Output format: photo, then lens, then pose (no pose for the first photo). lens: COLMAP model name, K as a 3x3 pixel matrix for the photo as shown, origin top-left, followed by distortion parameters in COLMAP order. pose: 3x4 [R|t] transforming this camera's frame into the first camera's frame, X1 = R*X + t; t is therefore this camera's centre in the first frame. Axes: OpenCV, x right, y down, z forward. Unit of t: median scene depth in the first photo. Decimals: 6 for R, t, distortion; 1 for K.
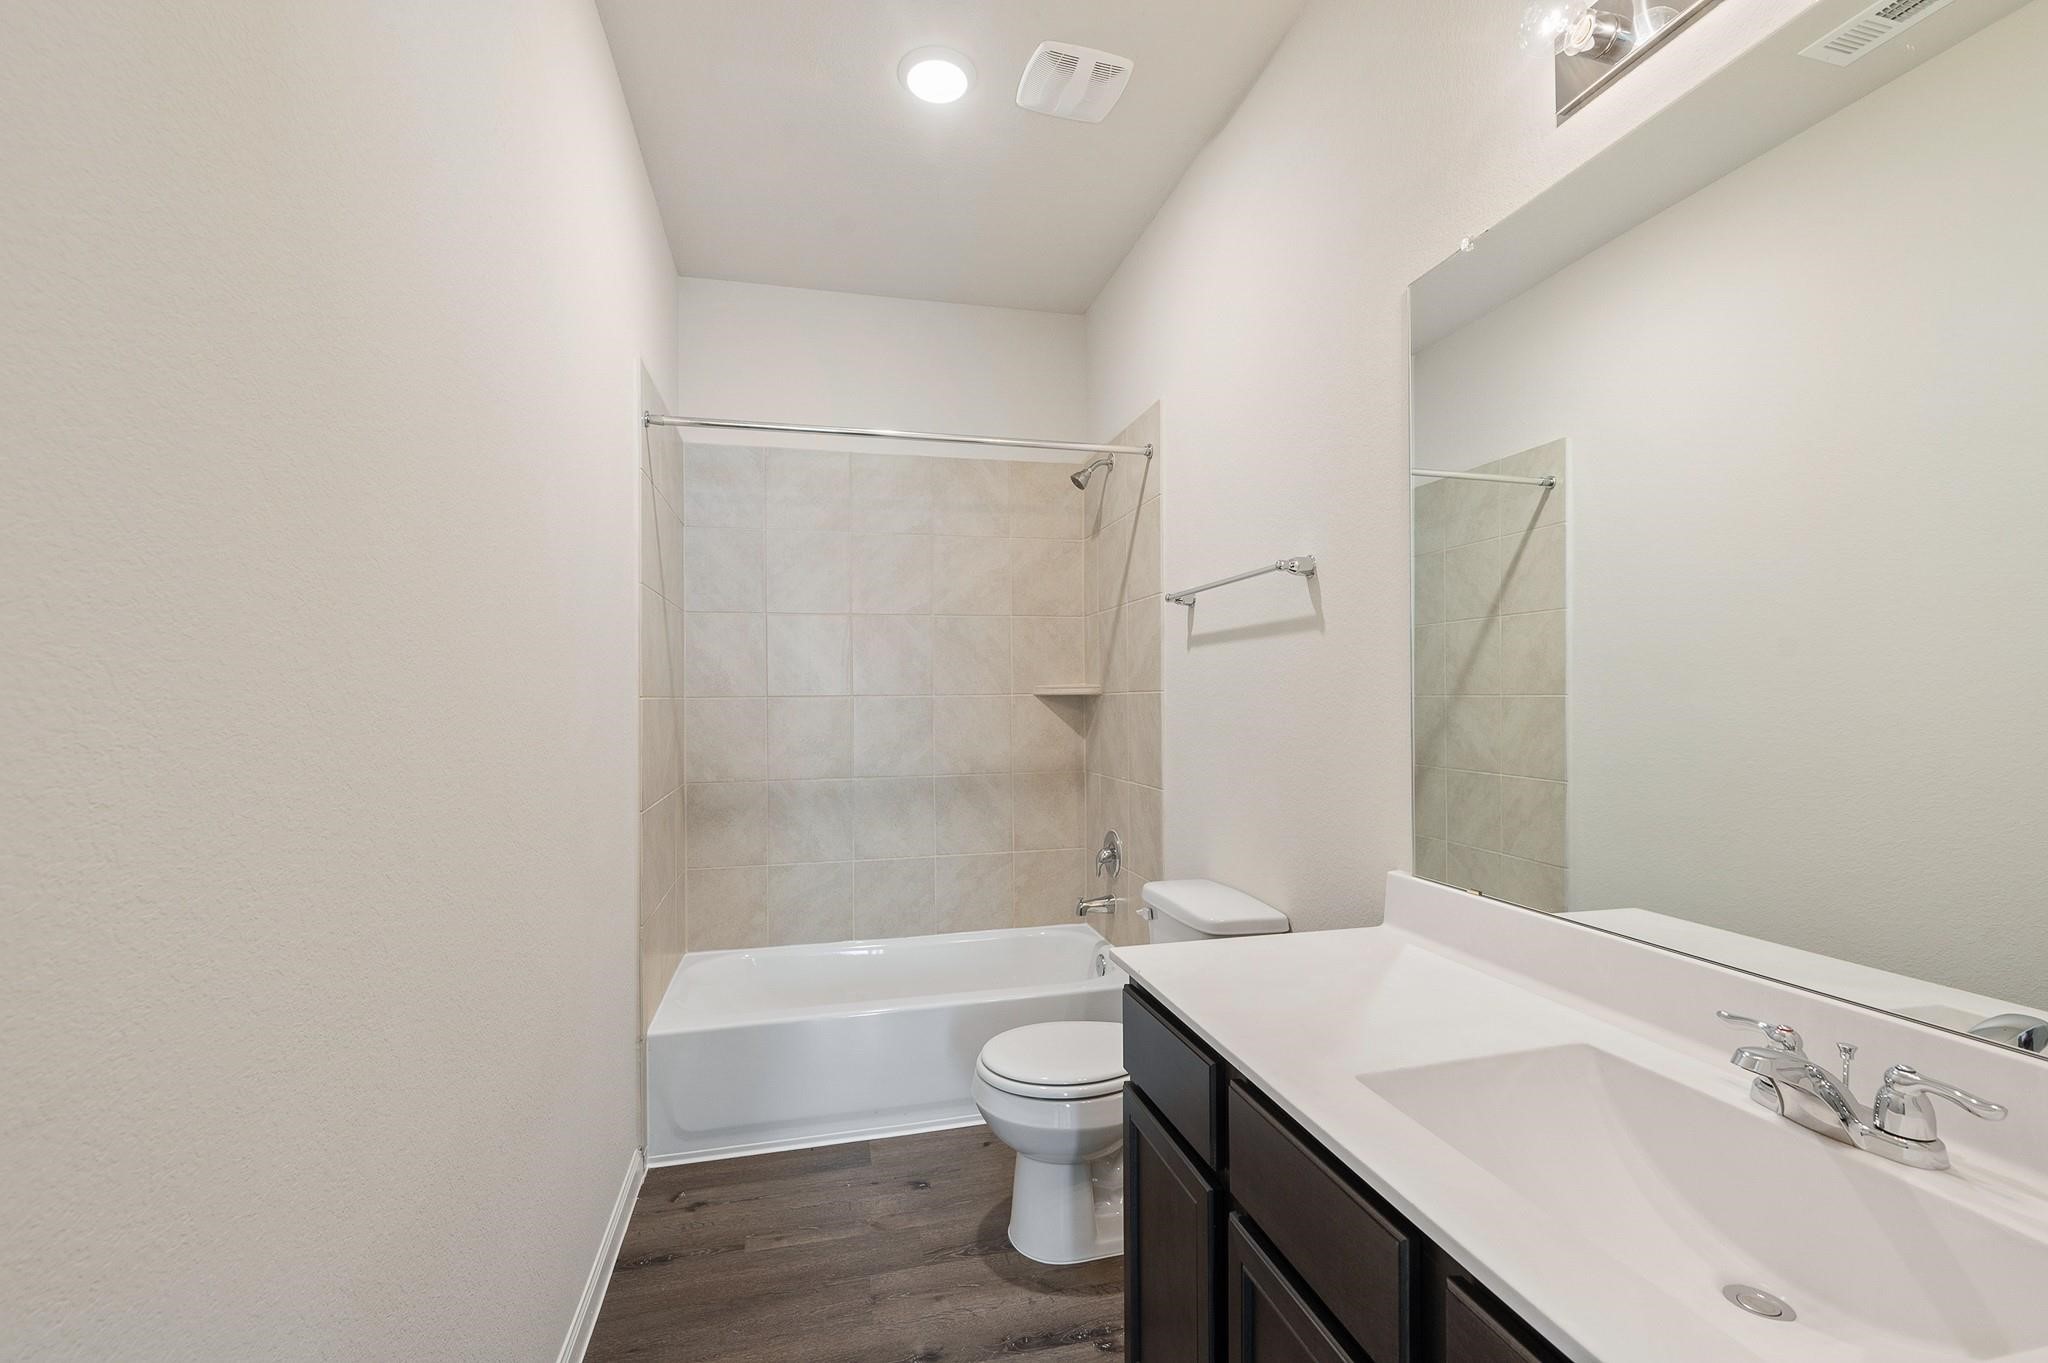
lens RADIAL K [[885.8, 0, 1028.0], [0, 885.8, 689.5], [0, 0, 1]] dist [0.000951, 0.000029]
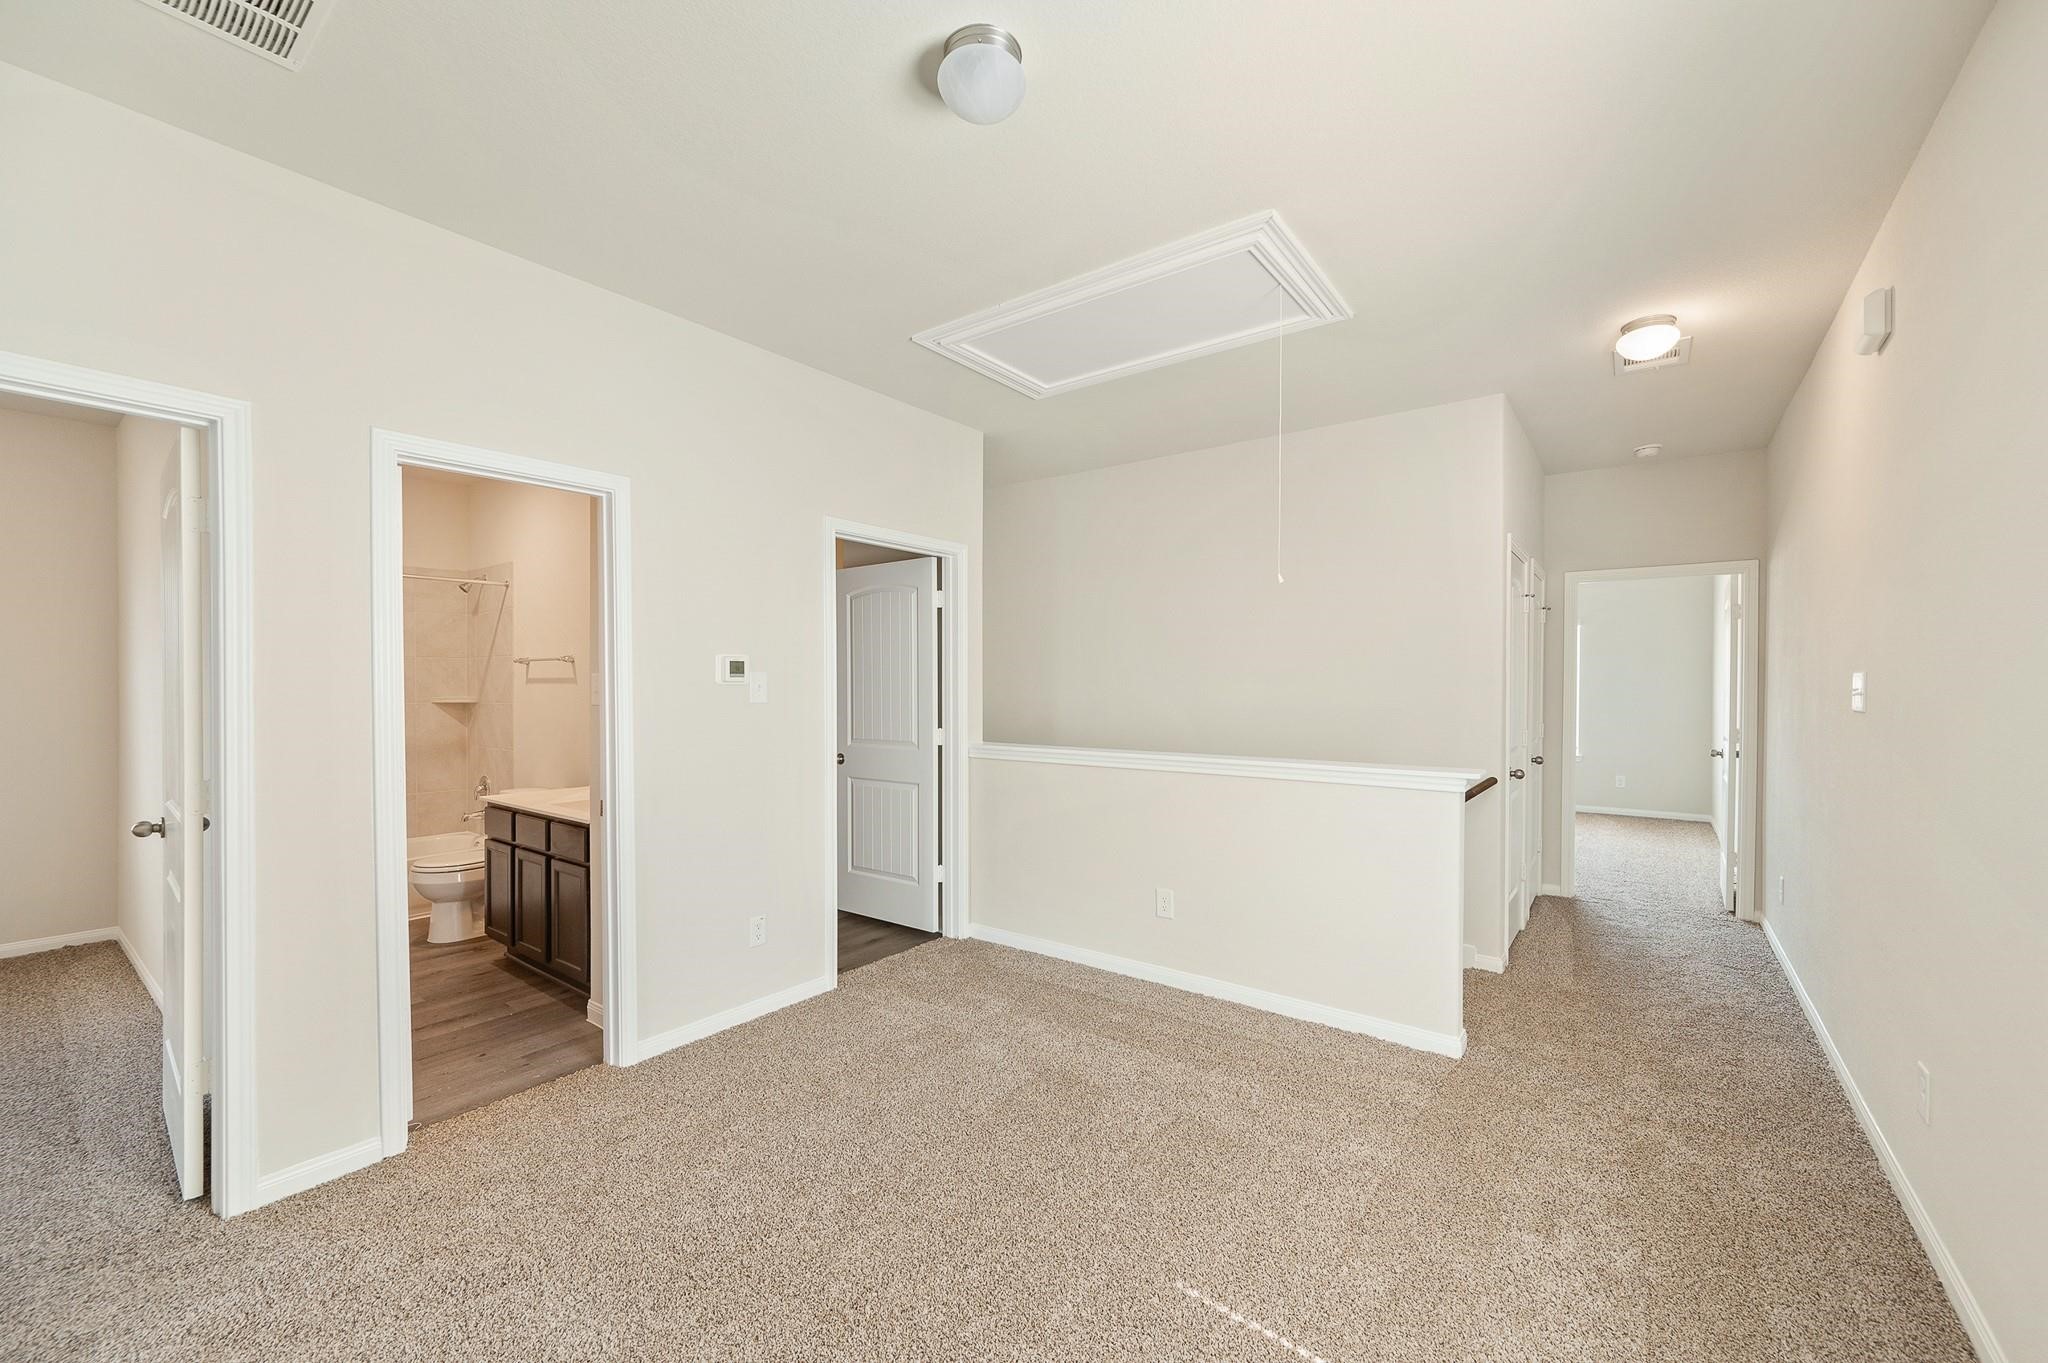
lens RADIAL K [[807.5, 0, 1027.5], [0, 807.5, 694.7], [0, 0, 1]] dist [0.000215, -0.000192]
pose [[0.778136, 0.004916, 0.628077, -0.087948], [-0.014894, 0.999833, 0.010627, -0.048846], [-0.627919, -0.017624, 0.778079, -1.085598]]
